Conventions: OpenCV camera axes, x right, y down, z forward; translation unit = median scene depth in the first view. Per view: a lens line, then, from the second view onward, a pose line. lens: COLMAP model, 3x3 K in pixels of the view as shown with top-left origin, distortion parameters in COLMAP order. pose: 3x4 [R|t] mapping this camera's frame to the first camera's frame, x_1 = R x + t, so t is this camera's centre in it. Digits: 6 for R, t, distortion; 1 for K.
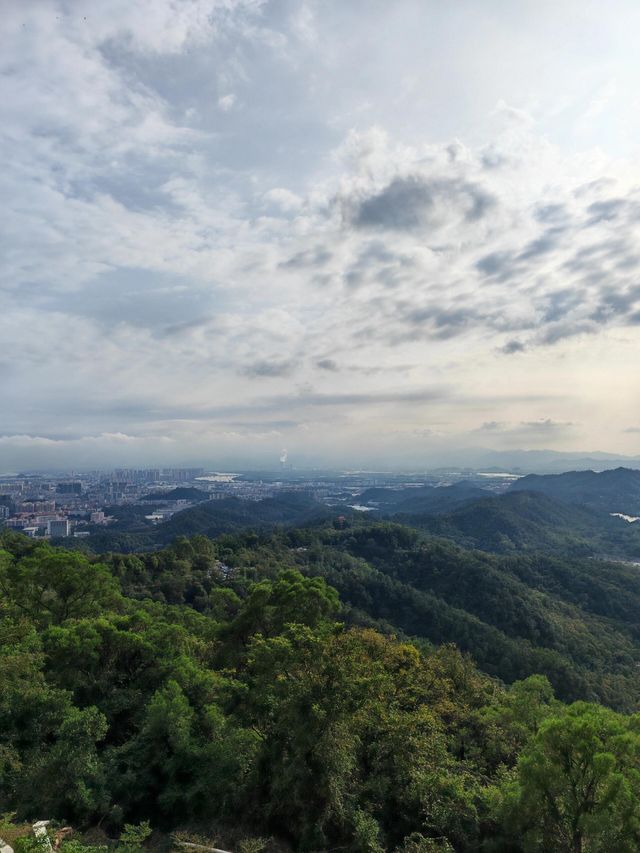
lens RADIAL K [[664.6, 0, 320.5], [0, 664.6, 427.0], [0, 0, 1]] dist [-0.006259, -0.000589]
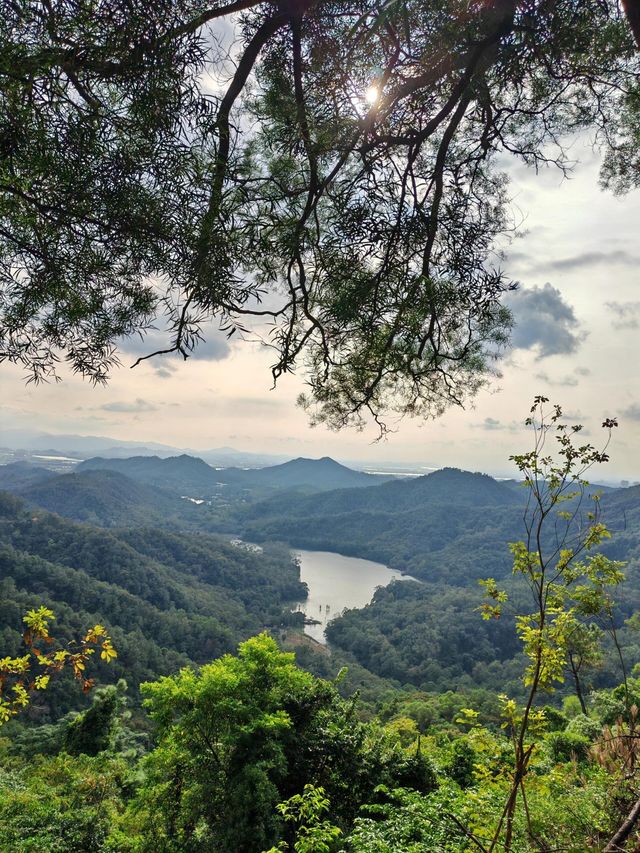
lens RADIAL K [[664.6, 0, 319.7], [0, 664.6, 426.5], [0, 0, 1]] dist [-0.006259, -0.000589]
pose [[0.792891, 0.080706, 0.603996, -0.068229], [-0.090377, 0.995803, -0.014417, 0.046095], [-0.602625, -0.043157, 0.796857, 0.119329]]
